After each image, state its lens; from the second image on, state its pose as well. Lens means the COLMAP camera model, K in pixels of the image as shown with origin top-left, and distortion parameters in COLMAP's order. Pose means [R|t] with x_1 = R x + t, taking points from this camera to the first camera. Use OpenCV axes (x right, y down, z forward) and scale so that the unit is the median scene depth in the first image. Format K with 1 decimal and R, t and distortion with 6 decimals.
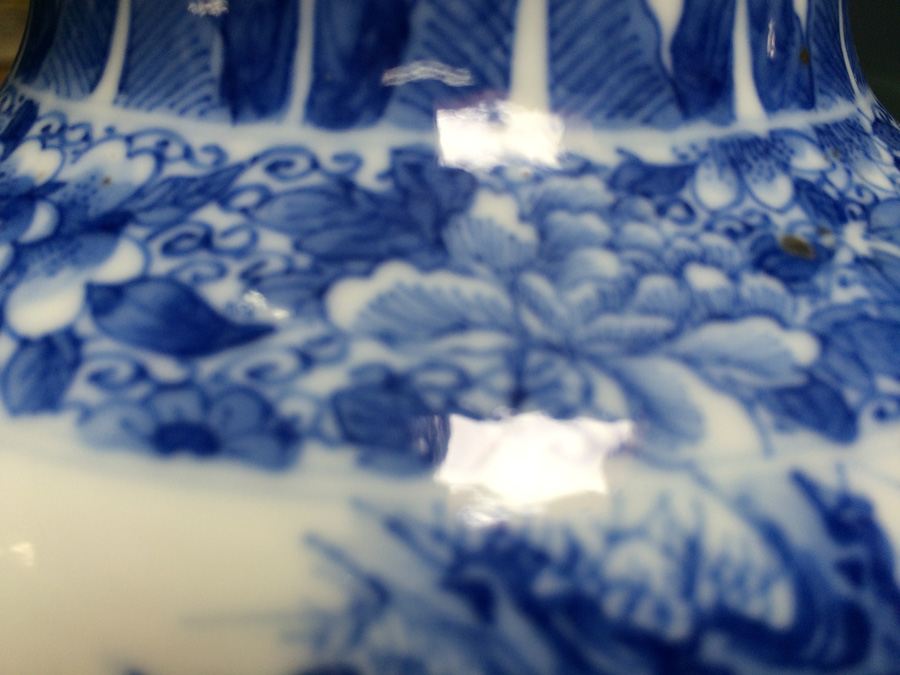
lens RADIAL K [[828.9, 0, 442.2], [0, 828.9, 341.1], [0, 0, 1]] dist [0.057724, -0.127988]
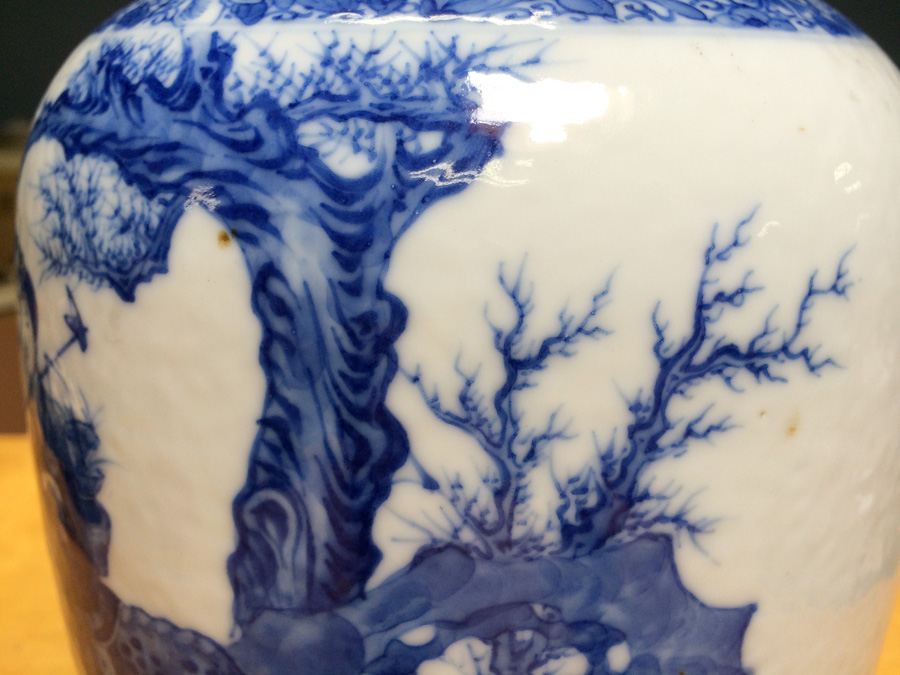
lens RADIAL K [[828.9, 0, 449.1], [0, 828.9, 331.8], [0, 0, 1]] dist [0.057724, -0.127988]
pose [[0.672371, 0.194557, -0.714188, 2.074076], [-0.305995, 0.951596, -0.028848, 0.637202], [0.674006, 0.237934, 0.699359, 0.122510]]
